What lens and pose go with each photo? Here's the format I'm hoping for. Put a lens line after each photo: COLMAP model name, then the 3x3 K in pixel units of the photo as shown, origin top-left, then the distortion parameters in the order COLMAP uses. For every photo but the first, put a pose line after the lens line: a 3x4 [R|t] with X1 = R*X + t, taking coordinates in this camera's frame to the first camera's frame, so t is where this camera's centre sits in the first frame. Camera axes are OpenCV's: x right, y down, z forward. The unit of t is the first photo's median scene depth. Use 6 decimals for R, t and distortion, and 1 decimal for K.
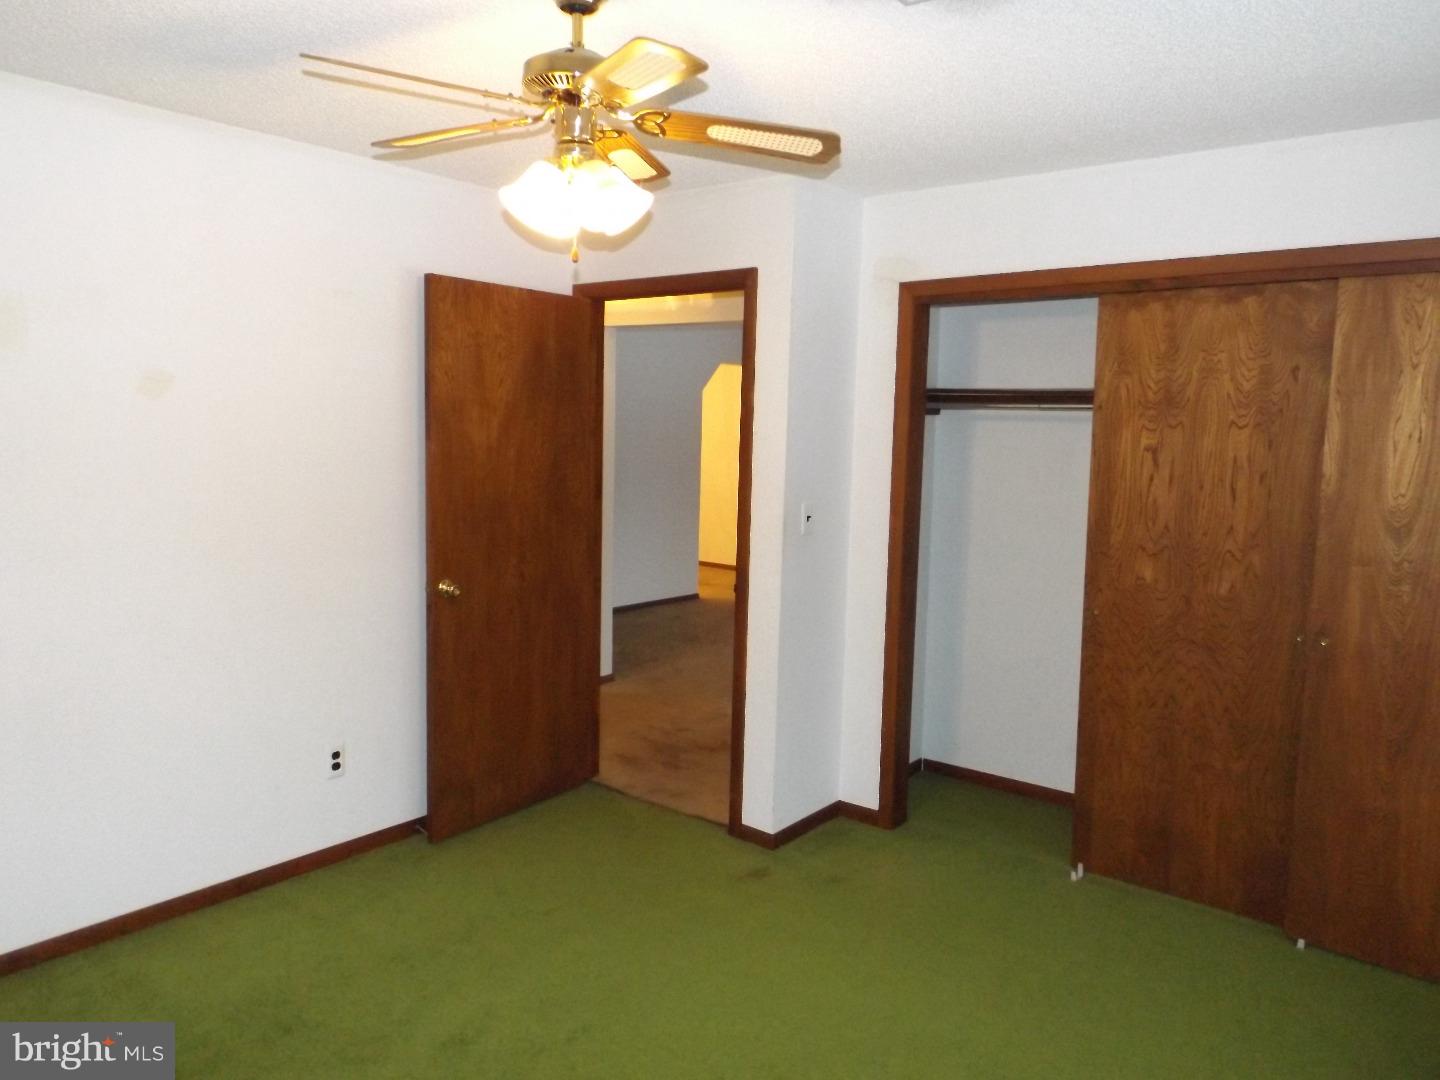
lens RADIAL K [[1035.4, 0, 702.7], [0, 1035.4, 533.2], [0, 0, 1]] dist [0.014856, -0.036010]
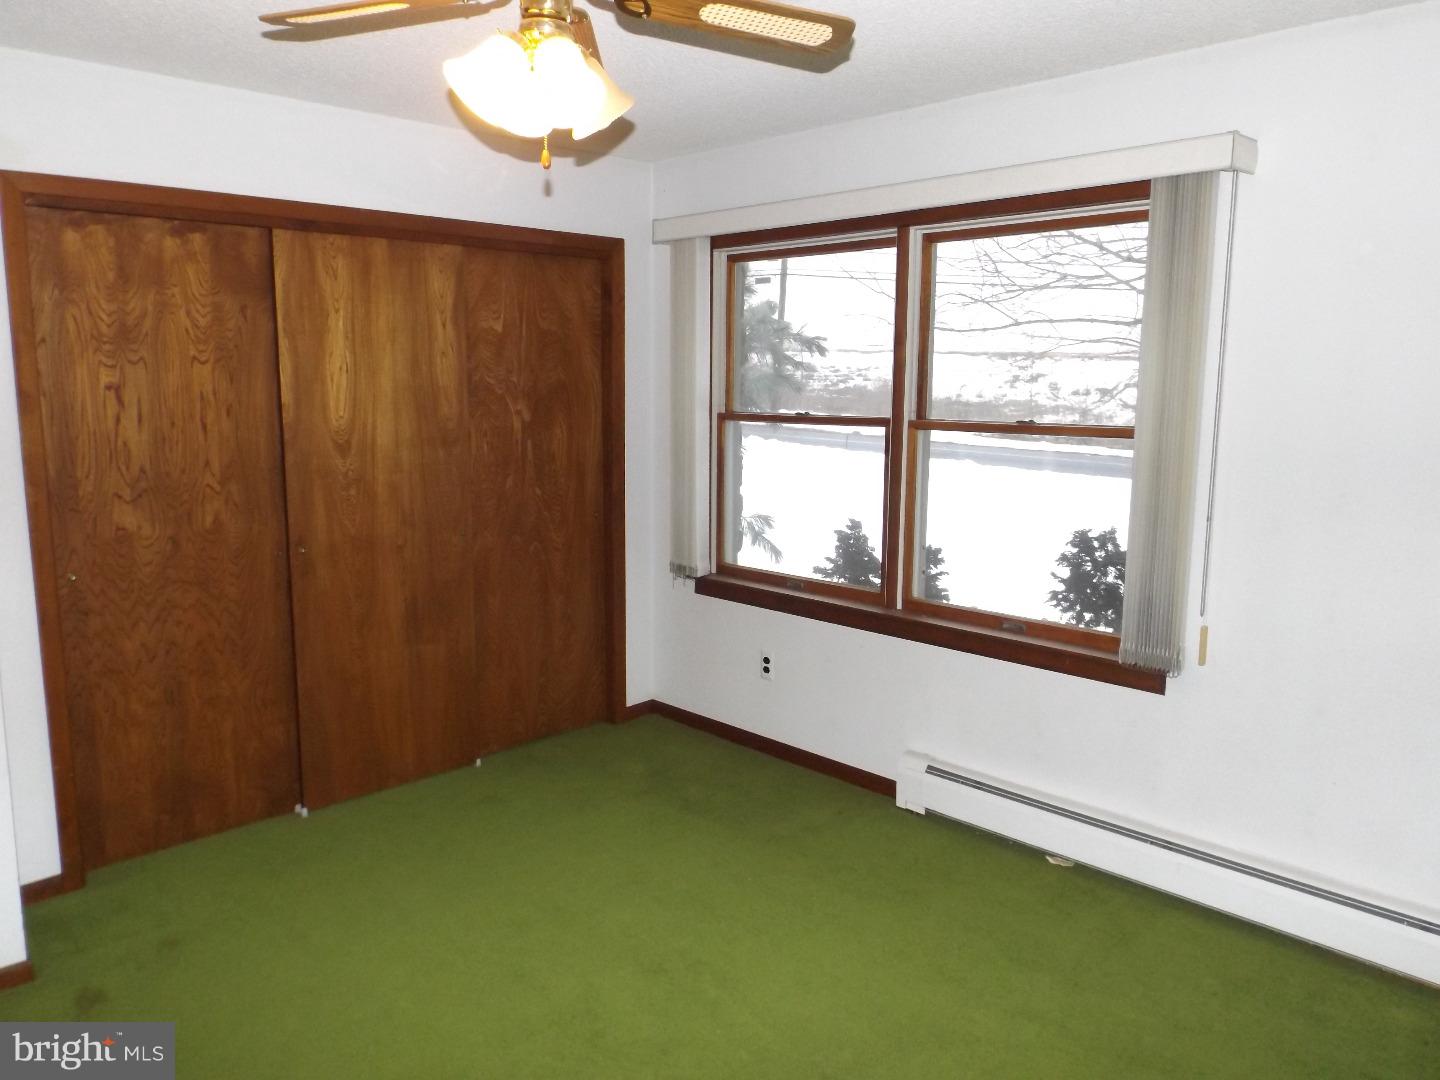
lens RADIAL K [[1045.0, 0, 712.2], [0, 1045.0, 533.5], [0, 0, 1]] dist [0.017827, -0.035390]
pose [[0.082491, -0.163059, 0.983162, -0.473085], [0.111833, 0.981808, 0.153451, -0.038245], [-0.990297, 0.097291, 0.099226, 0.409212]]
